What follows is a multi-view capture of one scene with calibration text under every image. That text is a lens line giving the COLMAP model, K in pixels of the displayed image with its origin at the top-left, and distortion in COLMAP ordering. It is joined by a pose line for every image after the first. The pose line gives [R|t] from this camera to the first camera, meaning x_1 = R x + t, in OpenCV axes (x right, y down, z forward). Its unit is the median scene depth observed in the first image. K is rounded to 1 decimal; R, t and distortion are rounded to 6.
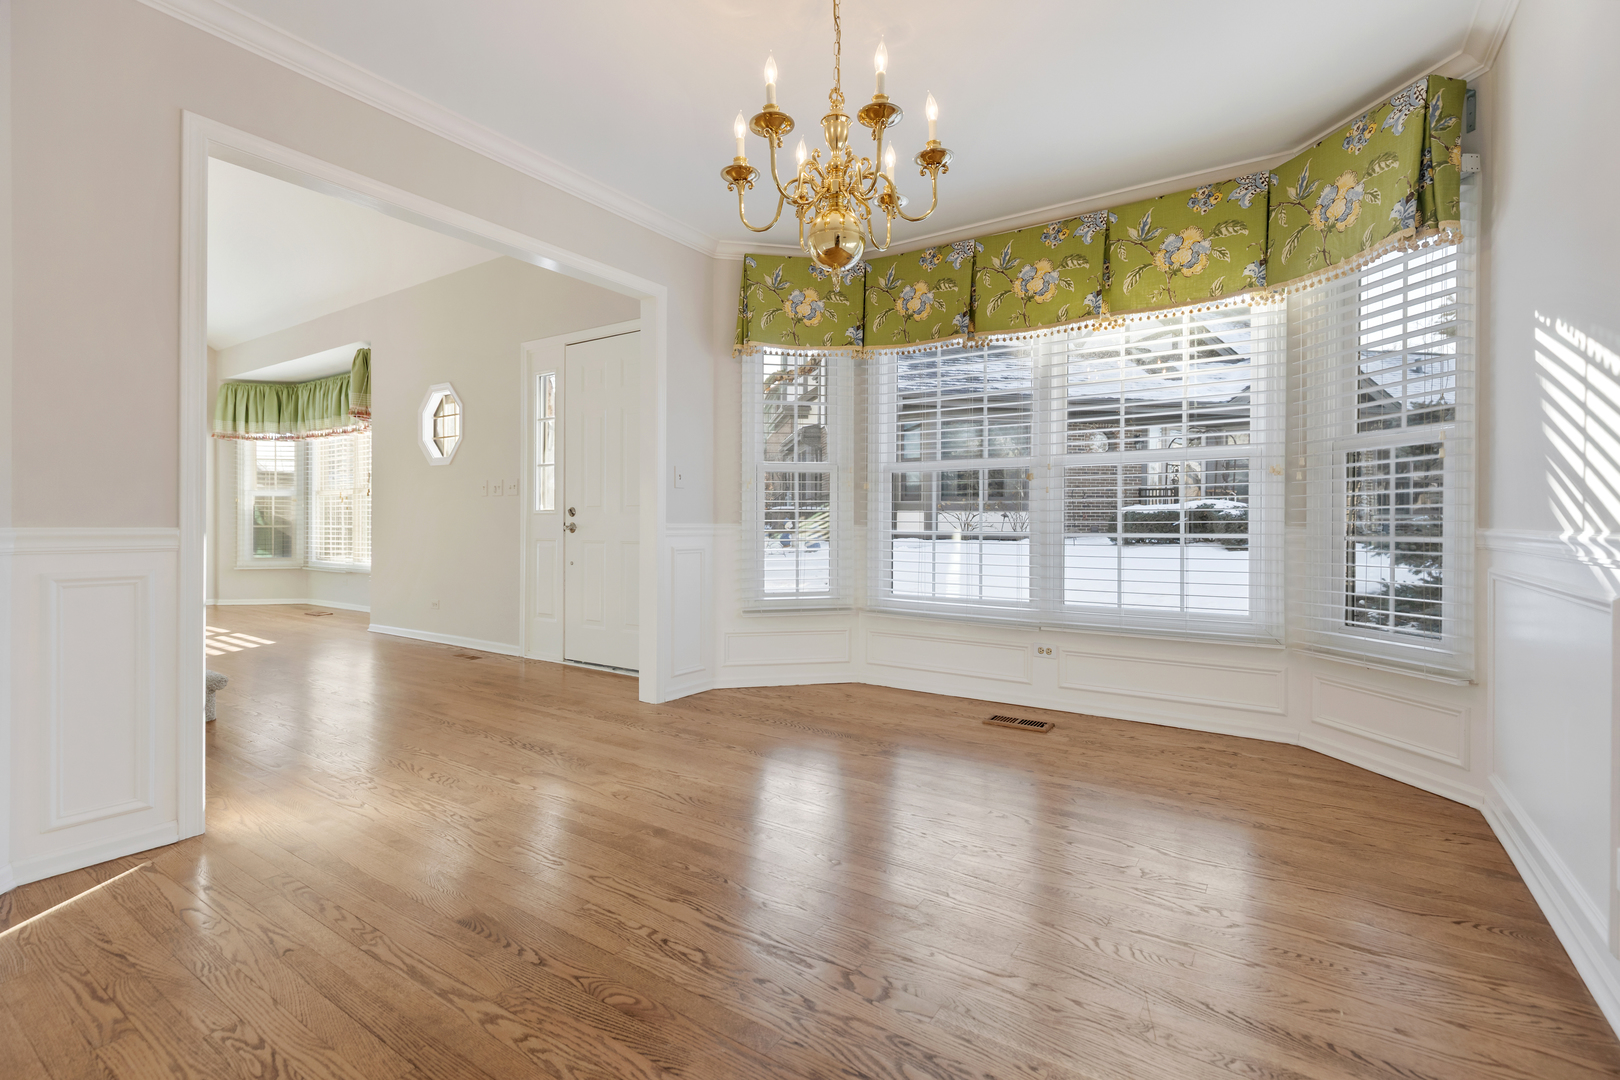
lens RADIAL K [[738.1, 0, 811.8], [0, 738.1, 532.9], [0, 0, 1]] dist [0.001799, 0.001010]
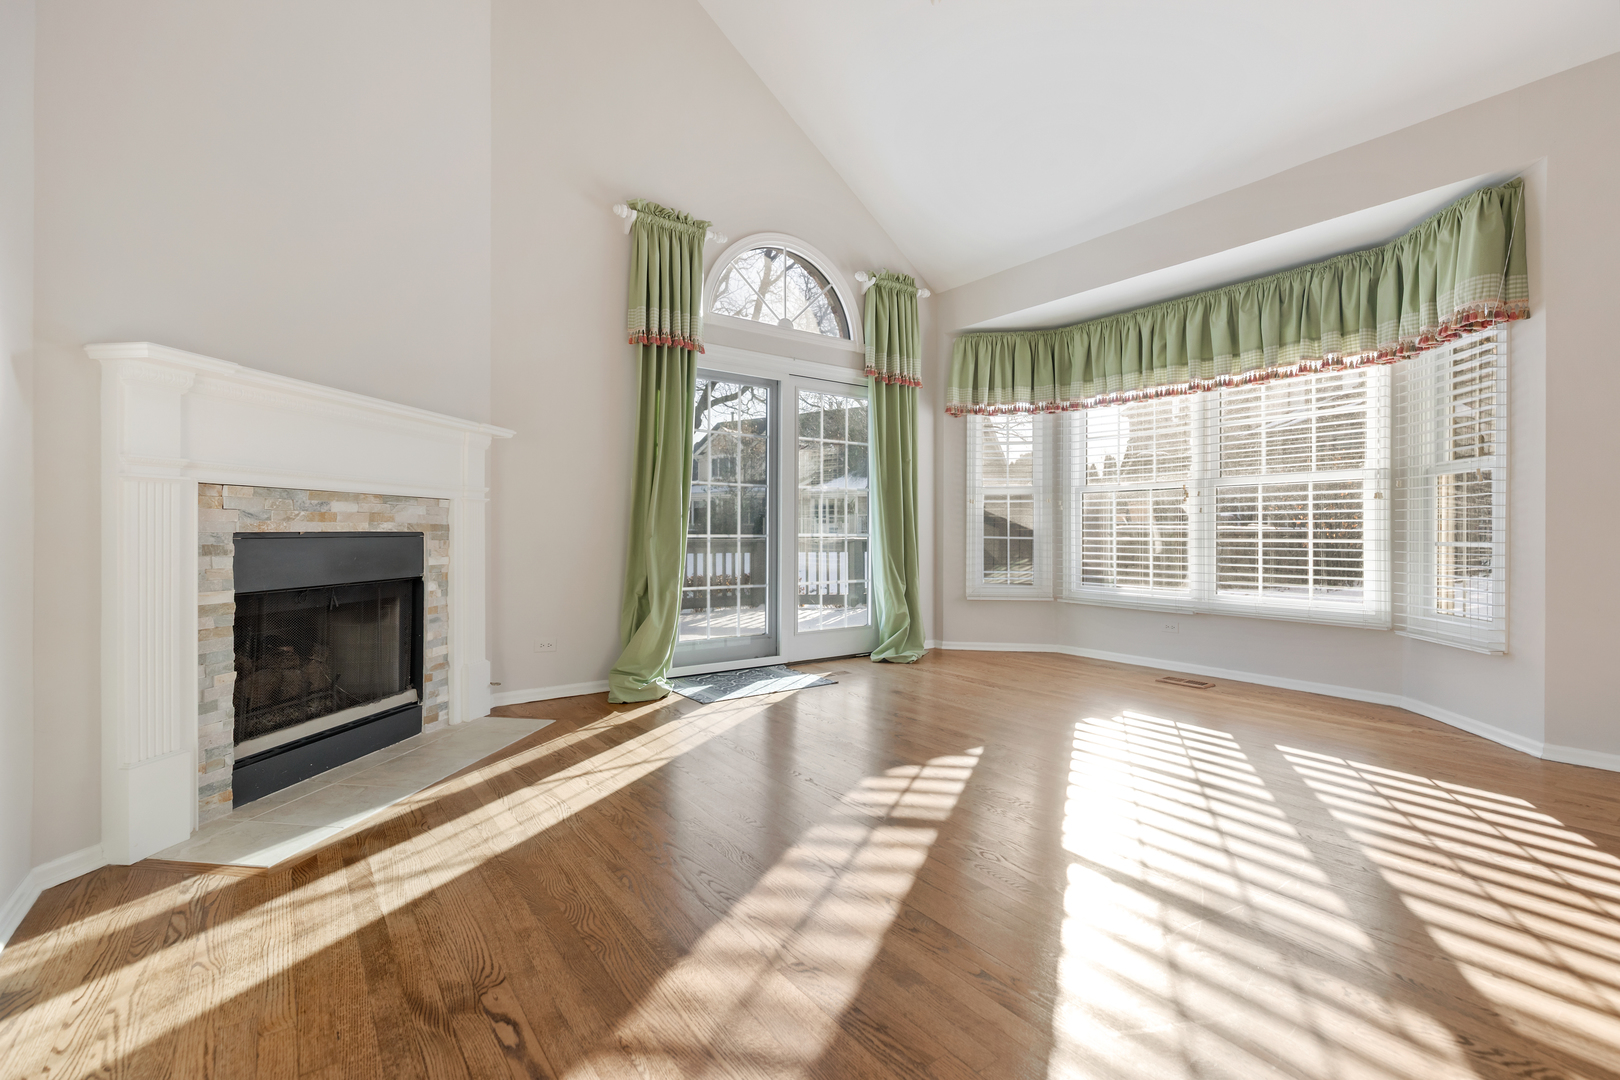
lens RADIAL K [[738.1, 0, 823.0], [0, 738.1, 527.8], [0, 0, 1]] dist [0.001799, 0.001010]
pose [[0.939553, -0.000391, -0.342404, -0.671653], [-0.006312, 0.999810, -0.018464, -0.005732], [0.342346, 0.019509, 0.939371, 0.295045]]
